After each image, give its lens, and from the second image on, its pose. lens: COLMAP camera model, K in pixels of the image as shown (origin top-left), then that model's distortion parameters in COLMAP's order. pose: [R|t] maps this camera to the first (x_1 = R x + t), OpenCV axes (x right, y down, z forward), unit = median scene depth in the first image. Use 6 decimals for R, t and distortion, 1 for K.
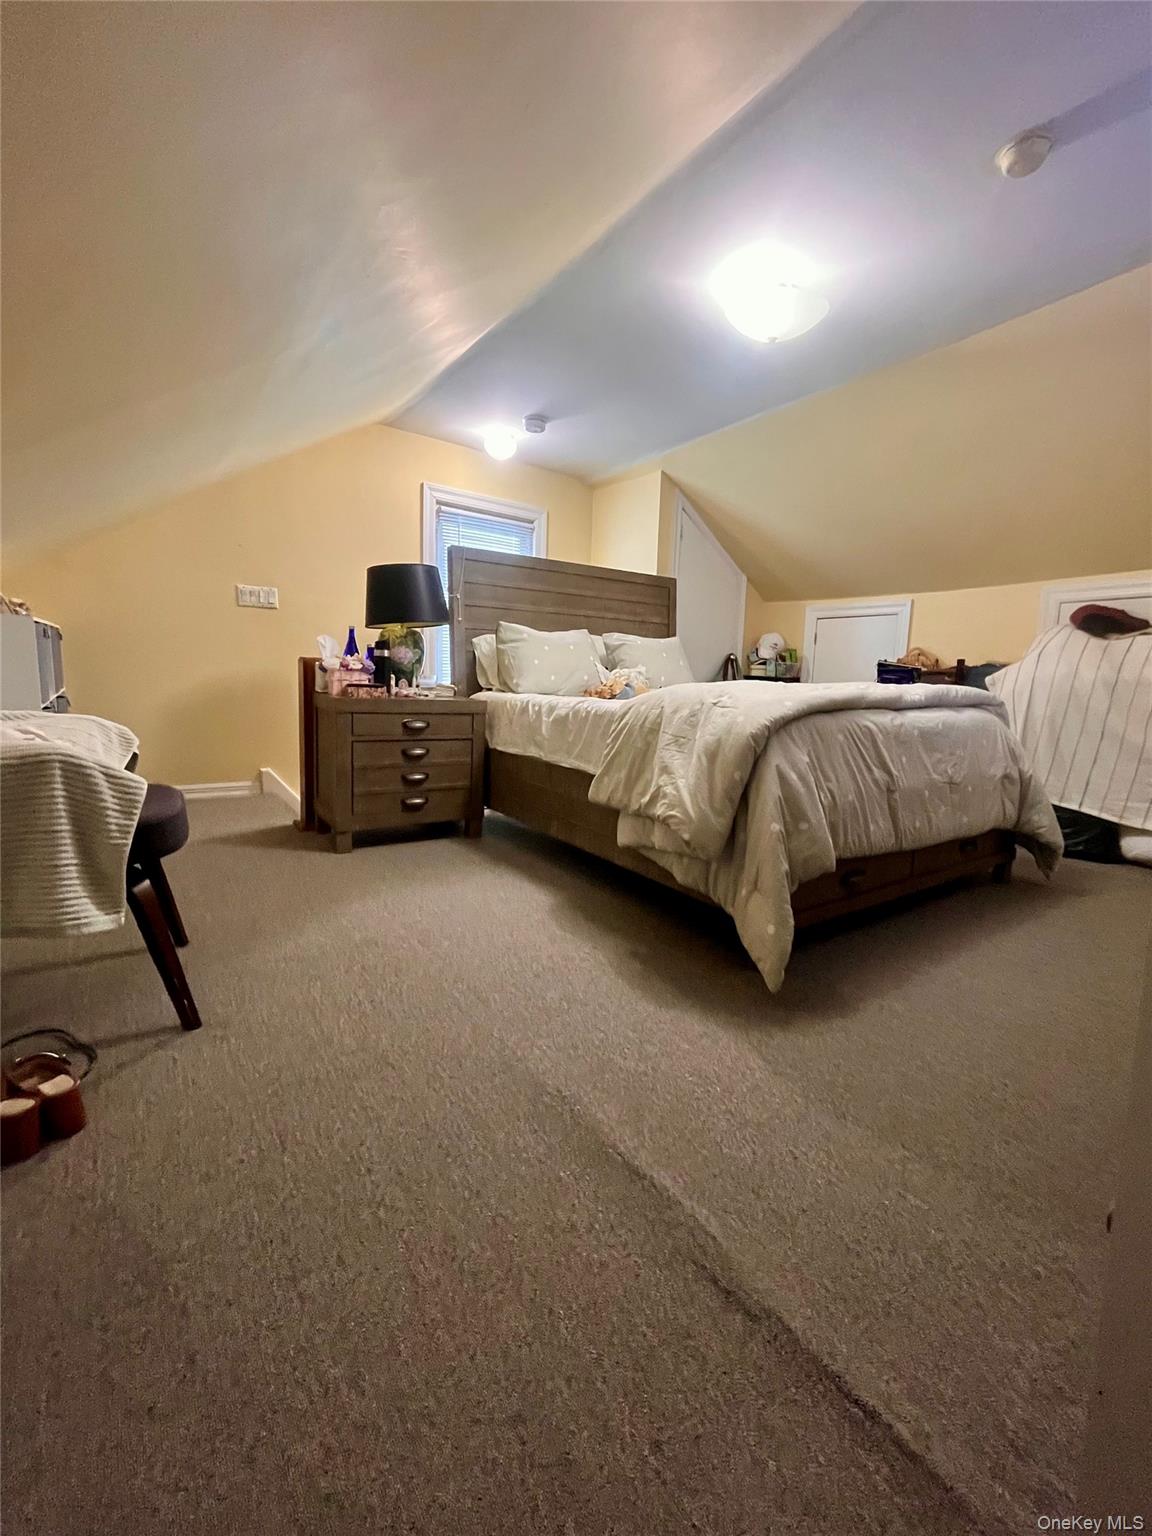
lens RADIAL K [[633.5, 0, 579.3], [0, 633.5, 766.9], [0, 0, 1]] dist [-0.004146, -0.000049]
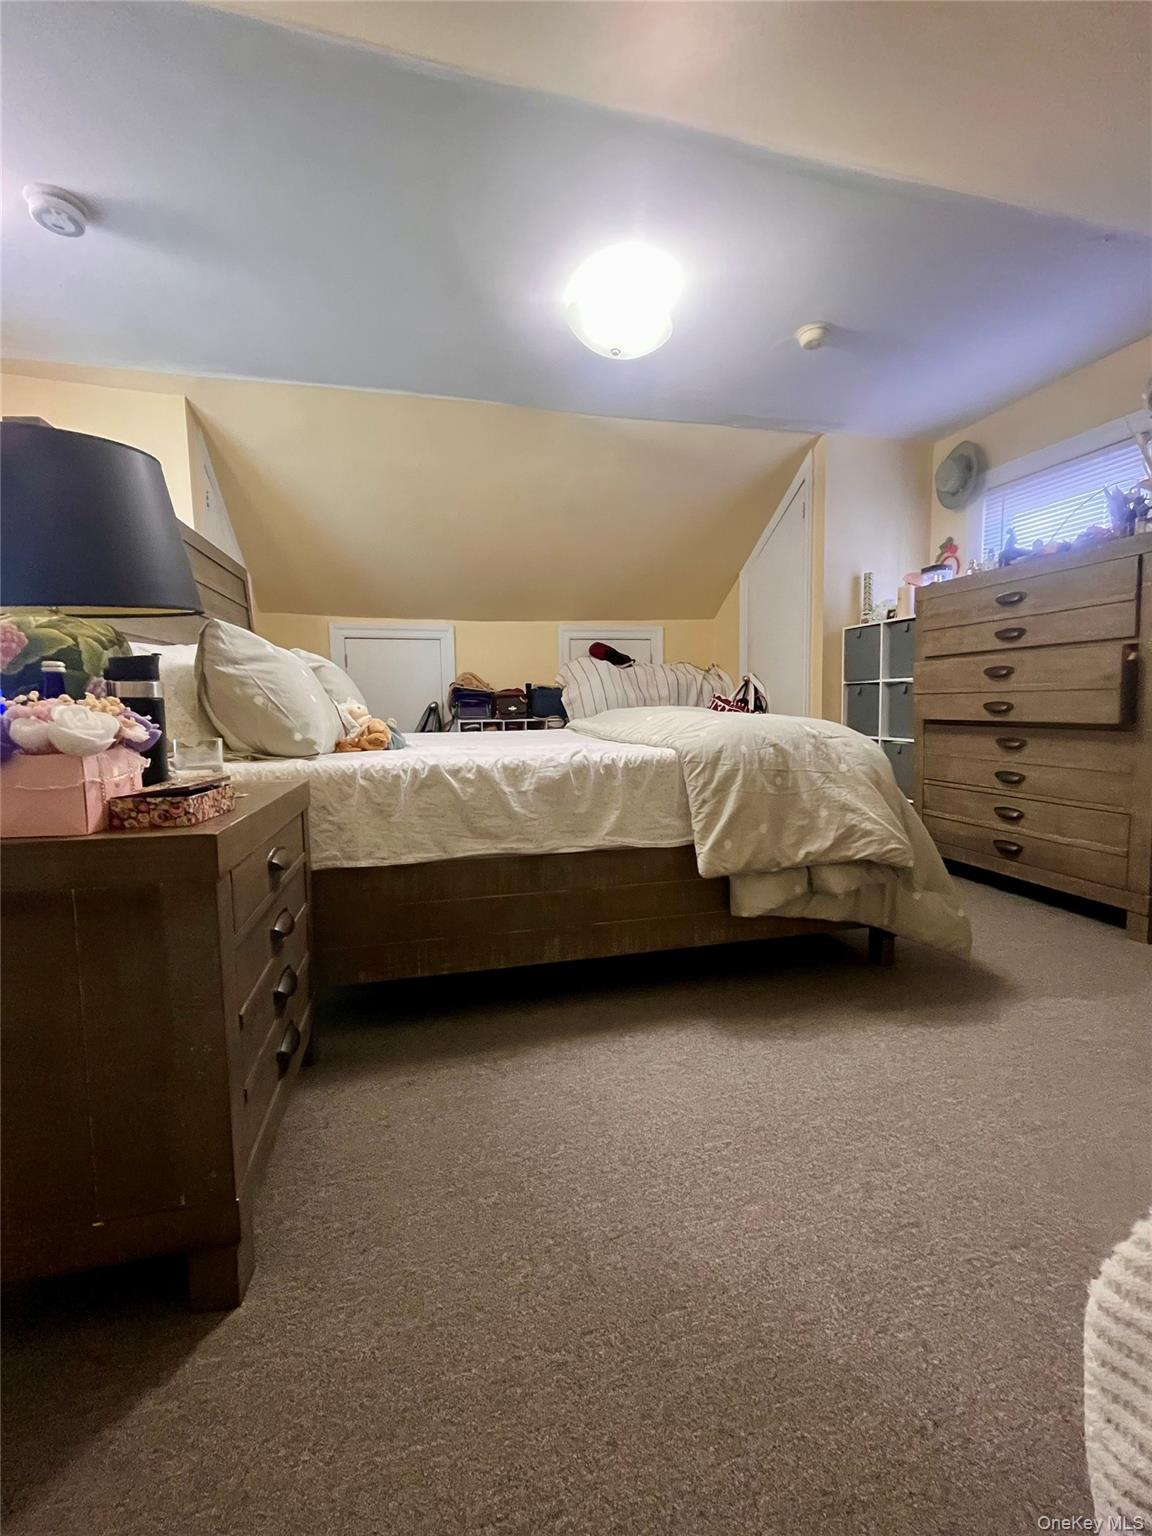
lens RADIAL K [[633.5, 0, 582.2], [0, 633.5, 763.8], [0, 0, 1]] dist [-0.004146, -0.000049]
pose [[0.342228, -0.129967, 0.930585, -0.641044], [0.160423, 0.983928, 0.078420, -0.145677], [-0.925821, 0.122449, 0.357577, 0.747951]]
